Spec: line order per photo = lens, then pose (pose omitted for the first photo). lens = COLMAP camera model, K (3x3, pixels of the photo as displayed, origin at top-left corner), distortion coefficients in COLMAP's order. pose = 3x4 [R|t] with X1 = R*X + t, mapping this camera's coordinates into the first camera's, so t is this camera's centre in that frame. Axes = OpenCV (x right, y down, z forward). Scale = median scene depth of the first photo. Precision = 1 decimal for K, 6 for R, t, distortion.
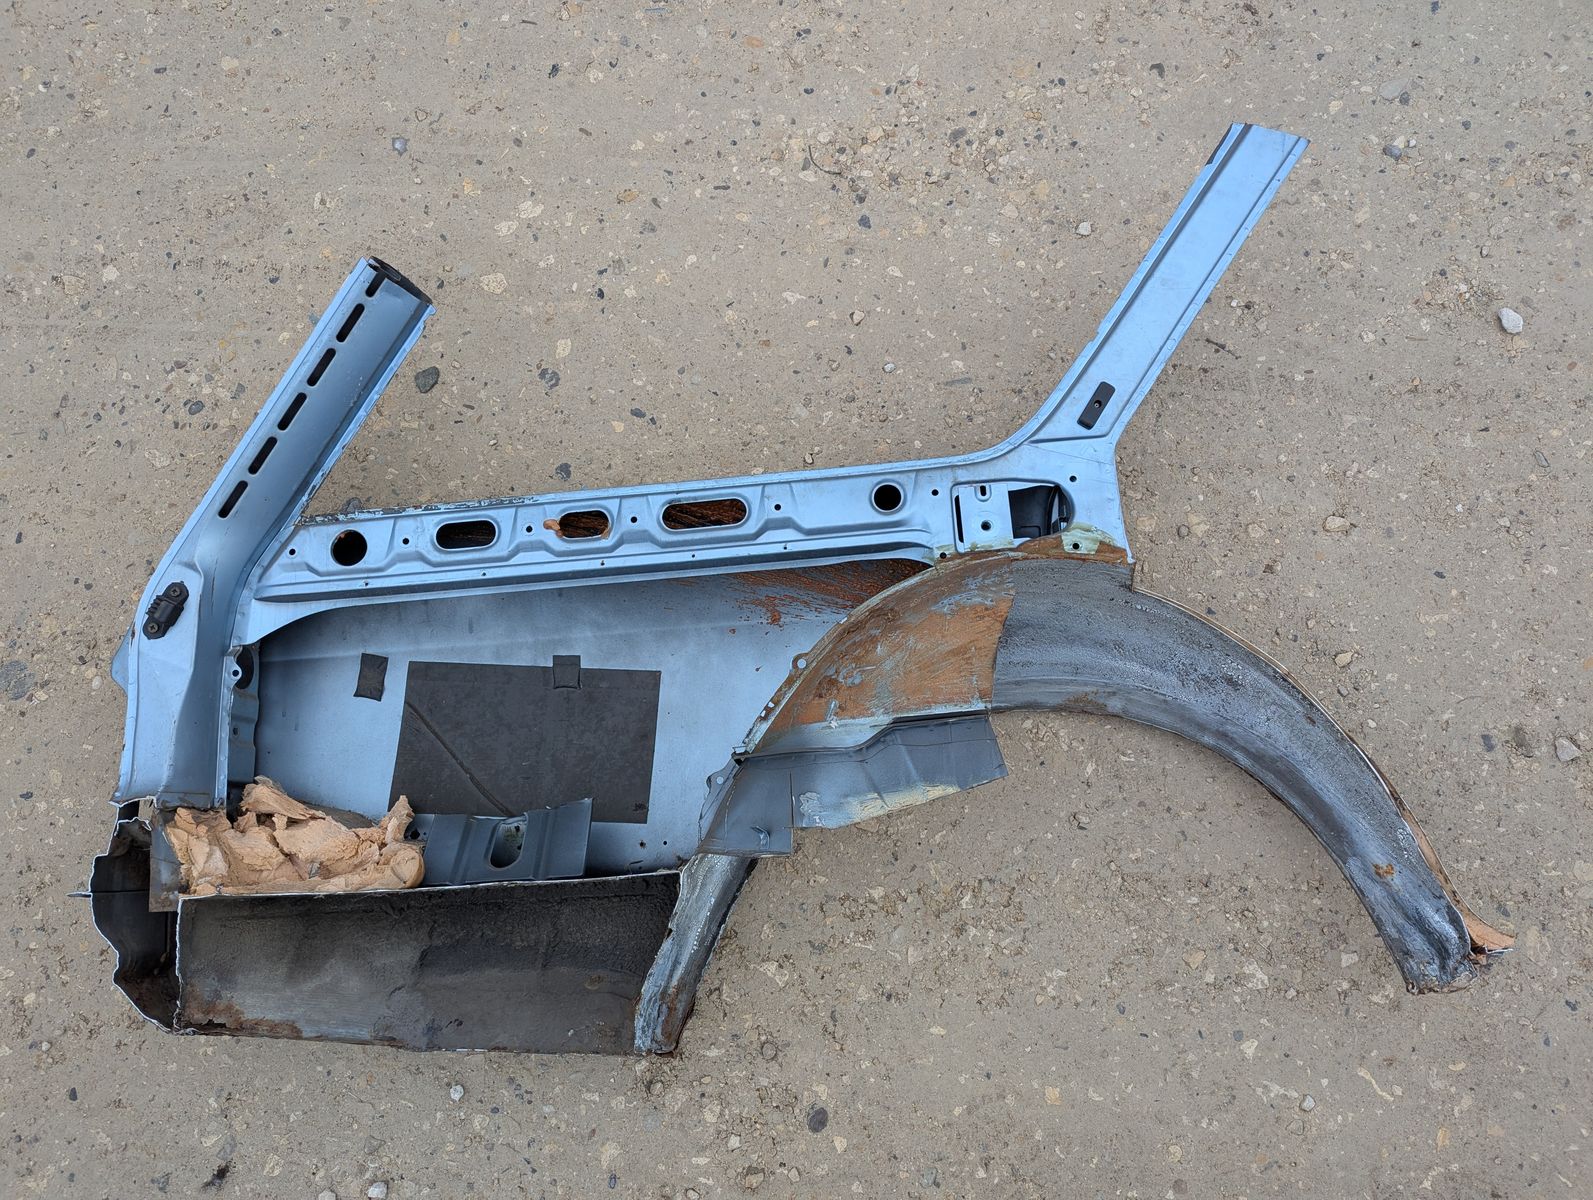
lens RADIAL K [[1162.9, 0, 813.0], [0, 1162.9, 566.5], [0, 0, 1]] dist [0.061361, -0.052716]
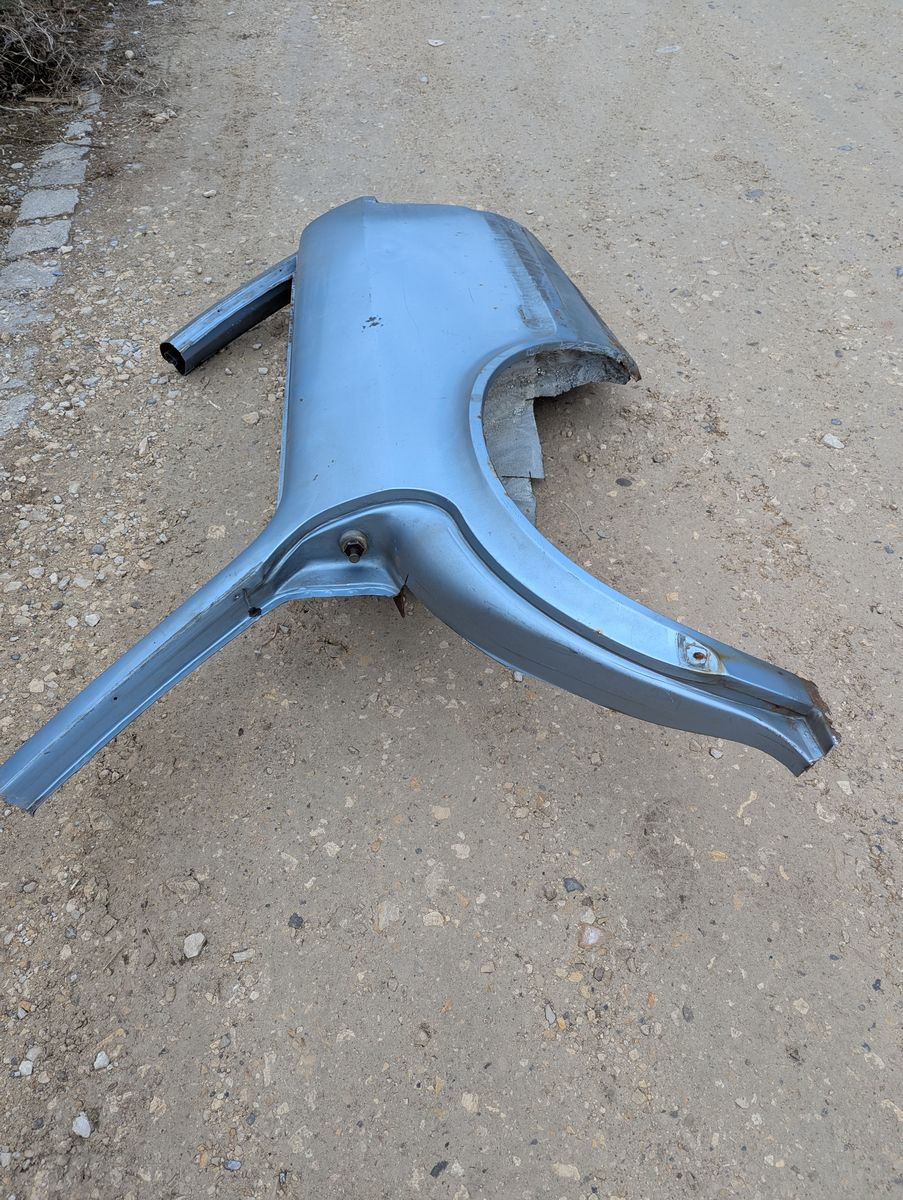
lens RADIAL K [[865.8, 0, 451.5], [0, 865.8, 600.0], [0, 0, 1]] dist [0.055662, -0.057266]
pose [[0.057168, 0.786505, -0.614933, 0.814019], [-0.964614, 0.202314, 0.169084, 0.523036], [0.257395, 0.583506, 0.770239, 0.142477]]
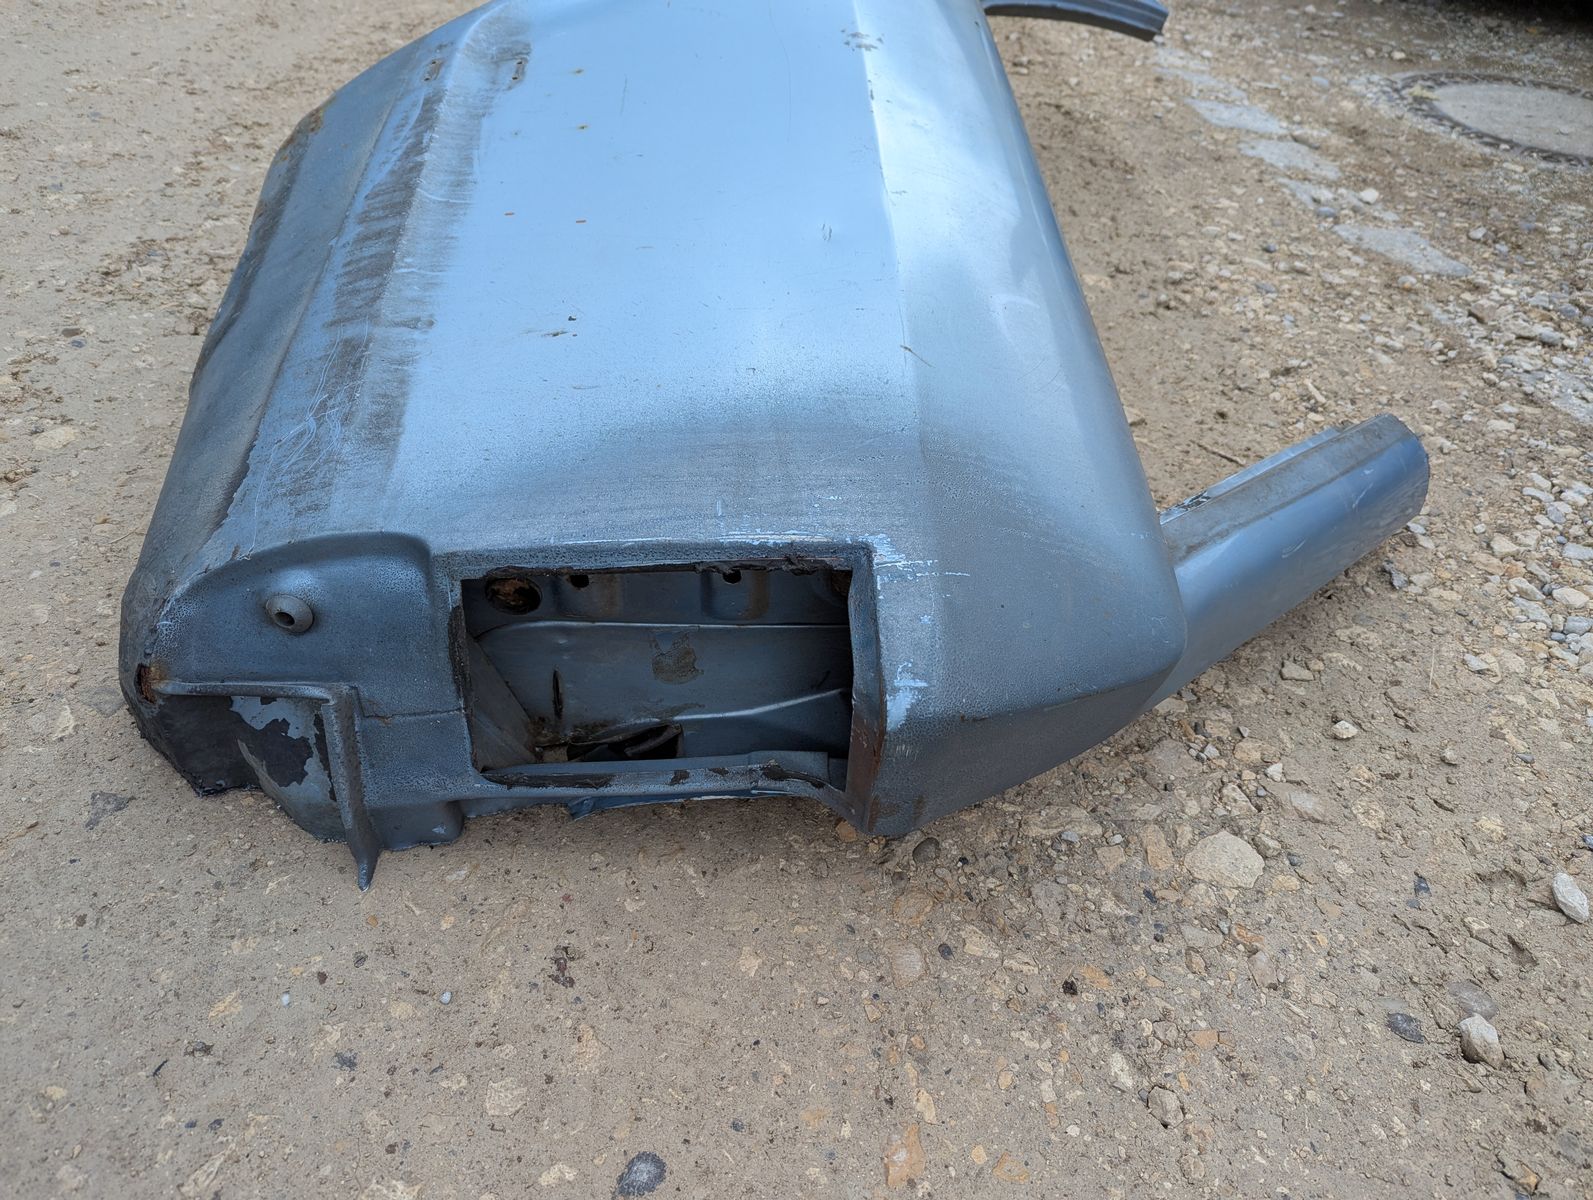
lens RADIAL K [[1137.2, 0, 802.0], [0, 1137.2, 600.1], [0, 0, 1]] dist [0.058520, -0.053135]
pose [[0.016065, -0.608502, 0.793390, -0.828727], [0.942463, 0.274217, 0.191231, 0.653778], [-0.333925, 0.744668, 0.577896, 0.608348]]
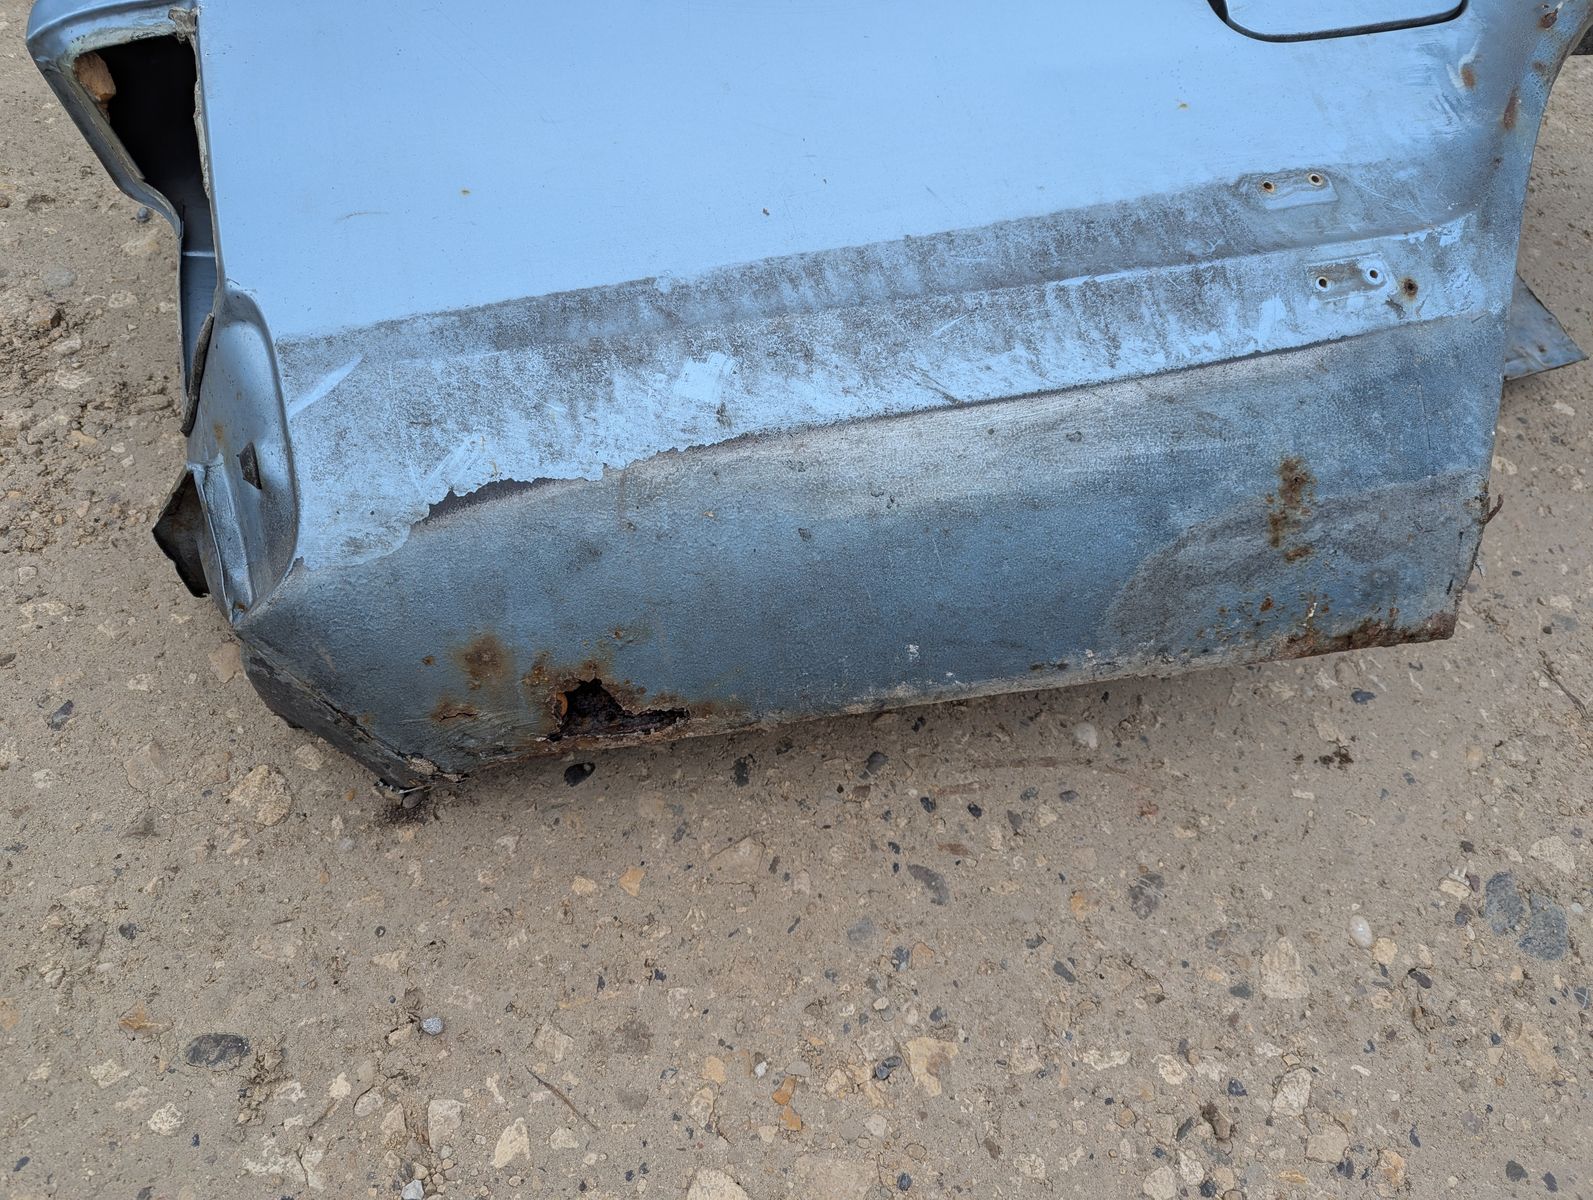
lens RADIAL K [[1149.3, 0, 796.5], [0, 1149.3, 600.0], [0, 0, 1]] dist [0.055662, -0.057266]
pose [[-0.979503, 0.079903, -0.184903, -0.363661], [-0.186855, -0.703257, 0.685941, -0.078435], [-0.075226, 0.706431, 0.703773, 0.686730]]
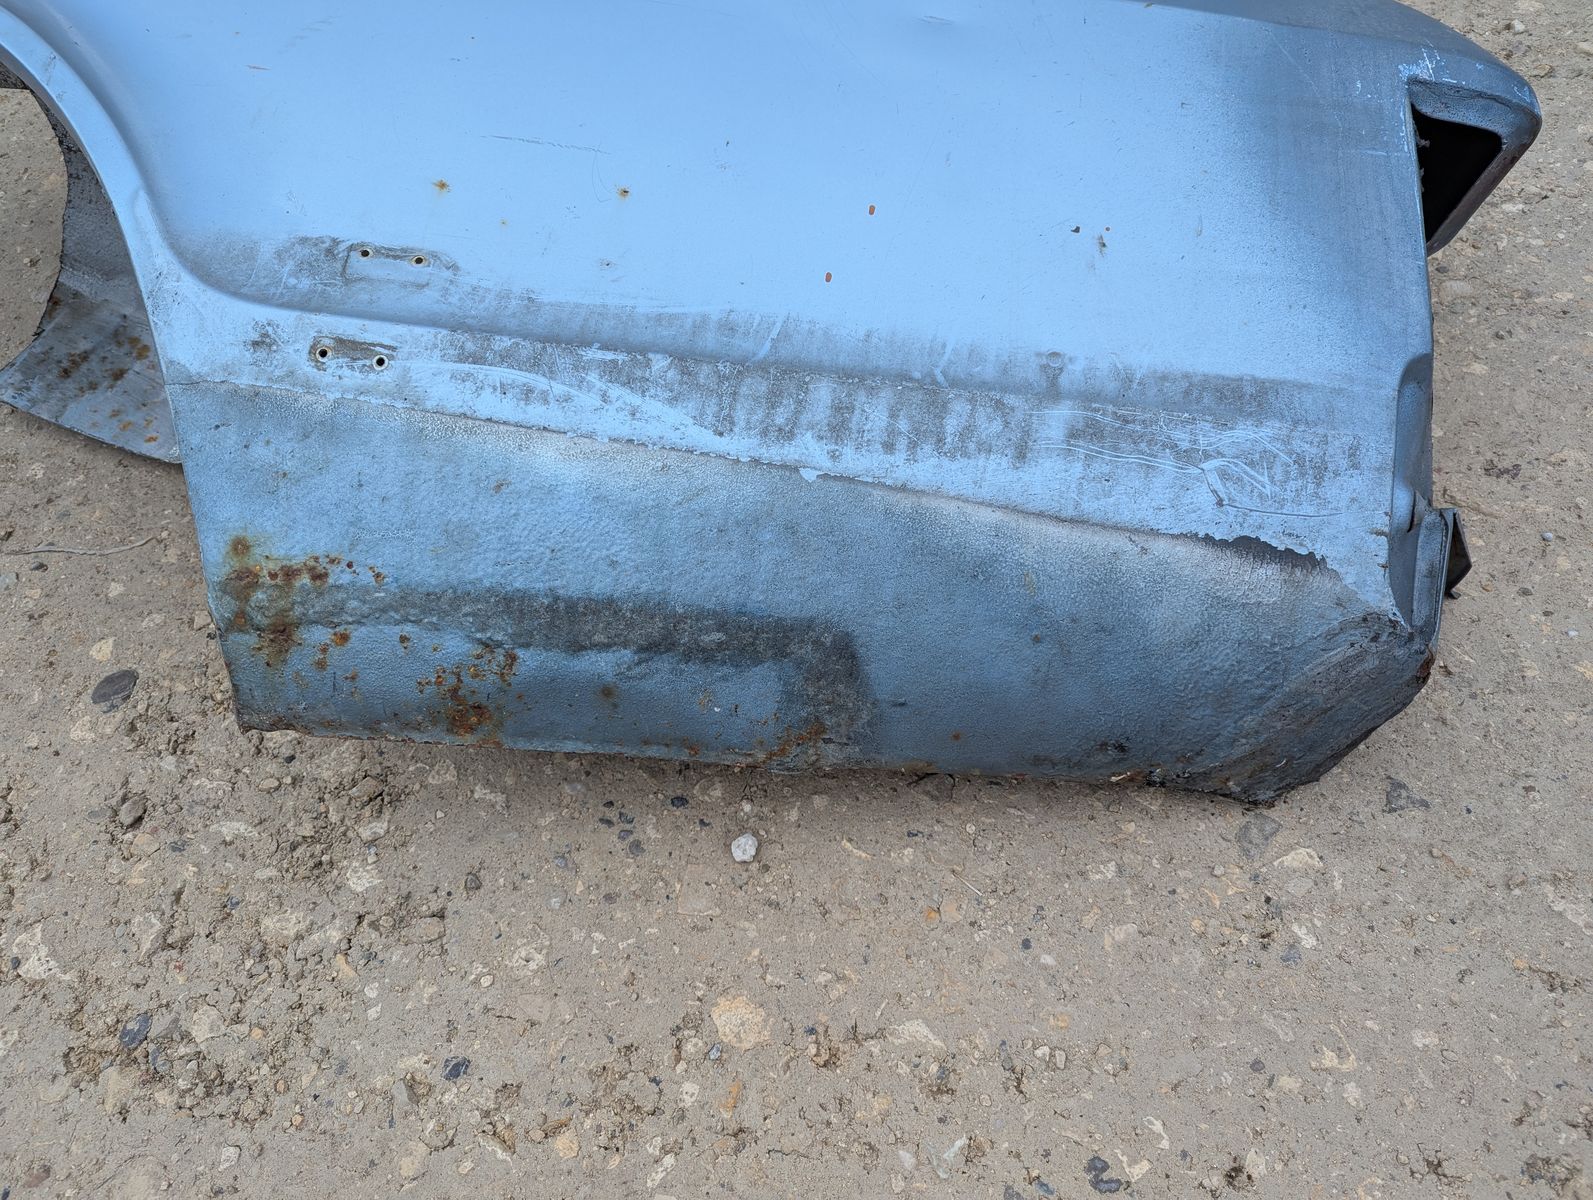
lens RADIAL K [[1149.3, 0, 796.5], [0, 1149.3, 600.0], [0, 0, 1]] dist [0.055662, -0.057266]
pose [[-0.967012, -0.123136, 0.222993, -0.410826], [0.246925, -0.668185, 0.701825, 0.196380], [0.062580, 0.733735, 0.676548, 0.619372]]
